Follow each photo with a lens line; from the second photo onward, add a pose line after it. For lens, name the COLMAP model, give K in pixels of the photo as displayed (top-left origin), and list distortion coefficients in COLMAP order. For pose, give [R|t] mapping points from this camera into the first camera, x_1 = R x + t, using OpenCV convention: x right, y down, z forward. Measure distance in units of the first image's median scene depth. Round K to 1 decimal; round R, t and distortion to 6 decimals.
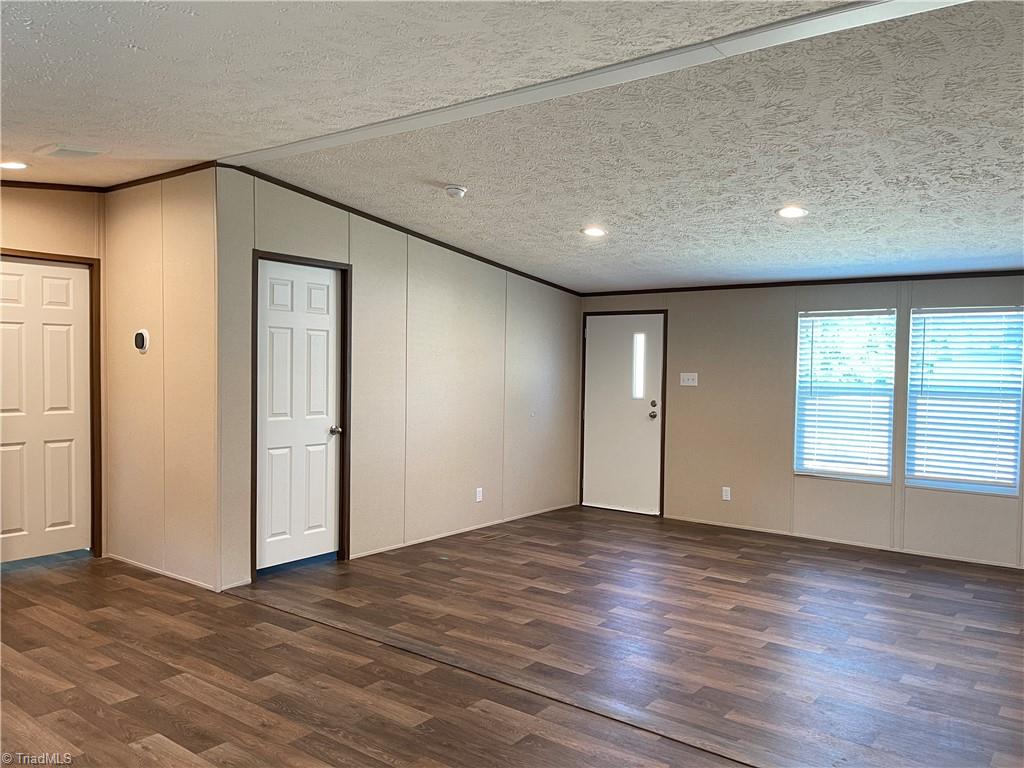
lens RADIAL K [[773.8, 0, 520.8], [0, 773.8, 385.4], [0, 0, 1]] dist [0.040350, -0.036678]
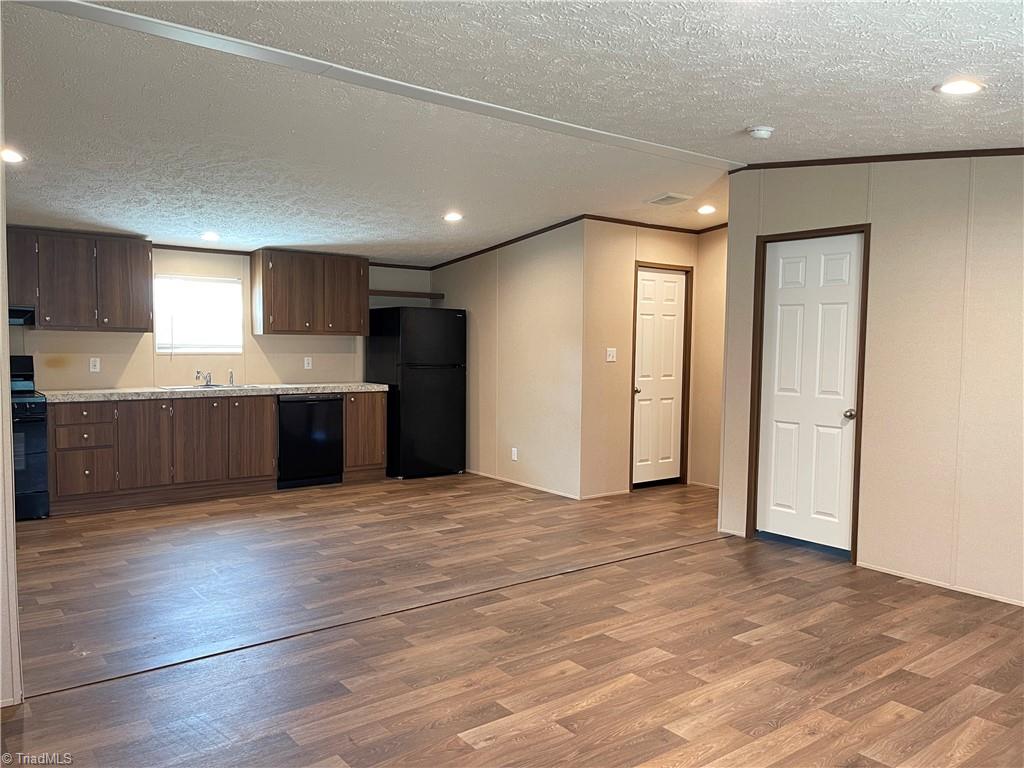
lens RADIAL K [[773.8, 0, 513.7], [0, 773.8, 388.5], [0, 0, 1]] dist [0.040350, -0.036678]
pose [[-0.253931, 0.038875, -0.966441, 0.789552], [-0.045480, 0.997607, 0.052078, -0.001478], [0.966153, 0.057178, -0.251555, 0.926188]]
